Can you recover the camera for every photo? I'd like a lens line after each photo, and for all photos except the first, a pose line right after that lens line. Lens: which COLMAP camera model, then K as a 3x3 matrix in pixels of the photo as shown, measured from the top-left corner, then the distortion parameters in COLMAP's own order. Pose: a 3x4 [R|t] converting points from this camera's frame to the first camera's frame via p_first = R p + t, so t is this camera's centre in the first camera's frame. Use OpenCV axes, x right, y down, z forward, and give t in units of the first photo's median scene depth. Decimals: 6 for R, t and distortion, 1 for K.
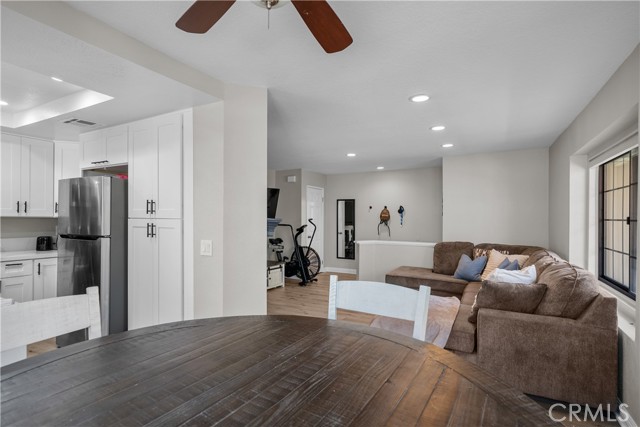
lens RADIAL K [[313.3, 0, 329.8], [0, 313.3, 217.1], [0, 0, 1]] dist [-0.001645, 0.001898]
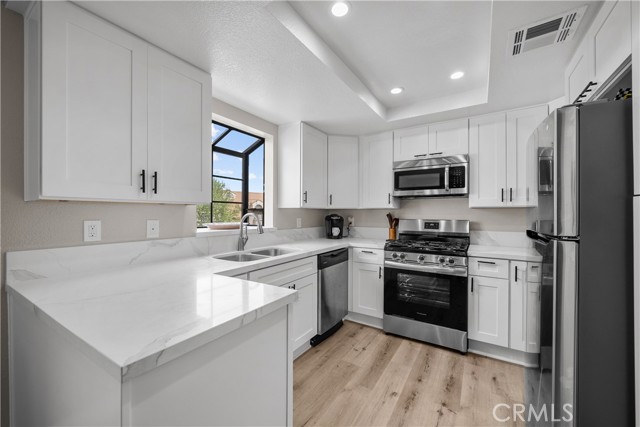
lens RADIAL K [[269.9, 0, 316.6], [0, 269.9, 212.5], [0, 0, 1]] dist [0.004513, -0.004050]
pose [[-0.093977, -0.013896, -0.995477, -0.145313], [0.002317, 0.999897, -0.014176, 0.015886], [0.995572, -0.003639, -0.093935, 0.378240]]
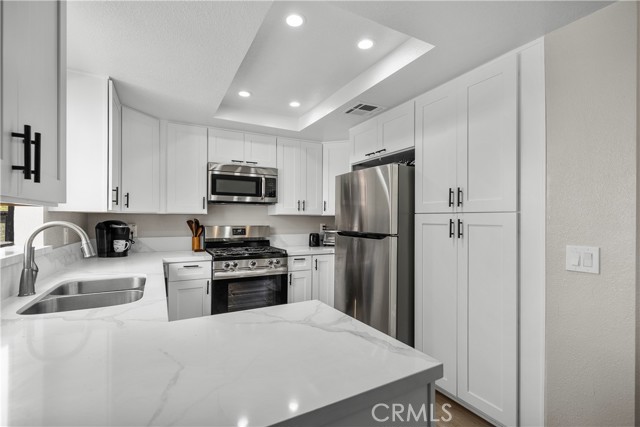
lens RADIAL K [[302.6, 0, 332.4], [0, 302.6, 219.0], [0, 0, 1]] dist [0.001385, 0.001226]
pose [[0.843610, -0.003481, -0.536945, -0.223920], [0.004685, 0.999989, 0.000876, 0.009011], [0.536936, -0.003255, 0.843617, 0.119096]]
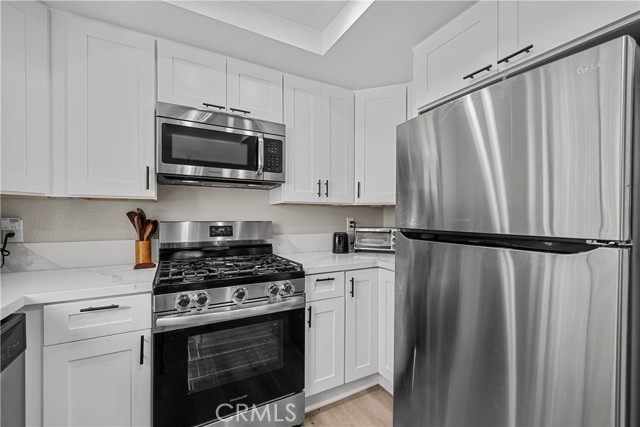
lens RADIAL K [[269.9, 0, 323.7], [0, 269.9, 216.9], [0, 0, 1]] dist [0.004513, -0.004050]
pose [[0.831419, -0.005749, -0.555616, -0.446044], [0.007974, 0.999967, 0.001586, 0.018600], [0.555589, -0.005749, 0.831437, 0.350696]]
